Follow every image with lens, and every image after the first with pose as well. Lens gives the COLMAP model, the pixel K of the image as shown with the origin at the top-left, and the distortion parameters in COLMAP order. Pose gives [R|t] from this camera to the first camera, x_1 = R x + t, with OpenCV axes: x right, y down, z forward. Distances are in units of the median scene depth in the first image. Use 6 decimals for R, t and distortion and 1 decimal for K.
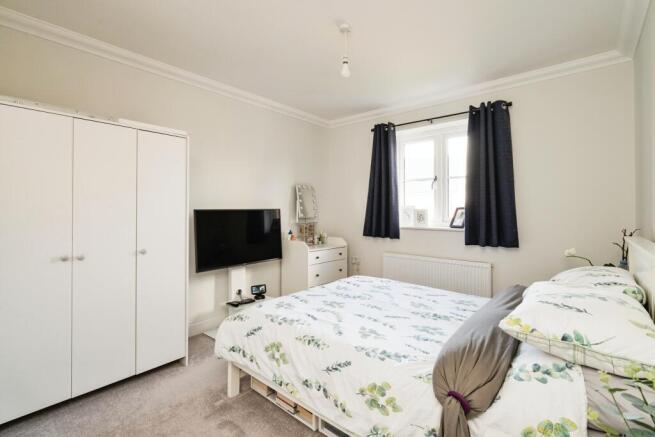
lens RADIAL K [[300.1, 0, 328.6], [0, 300.1, 213.6], [0, 0, 1]] dist [-0.021663, 0.000129]
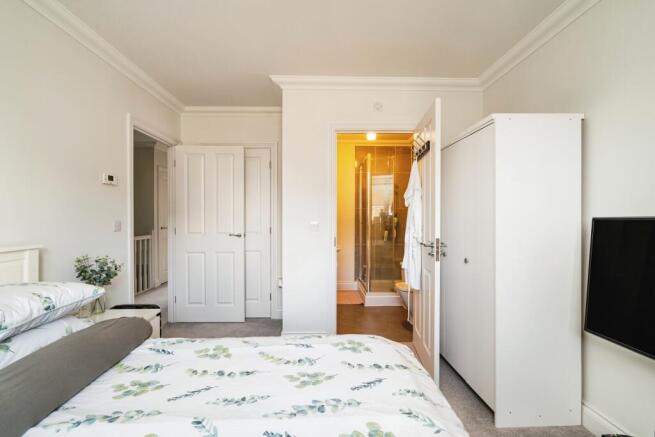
lens RADIAL K [[300.1, 0, 327.3], [0, 300.1, 218.7], [0, 0, 1]] dist [-0.021663, 0.000129]
pose [[-0.735921, -0.008379, -0.677016, 0.475917], [-0.015284, 0.999874, 0.004239, -0.011197], [0.676895, 0.013467, -0.735956, 1.782899]]
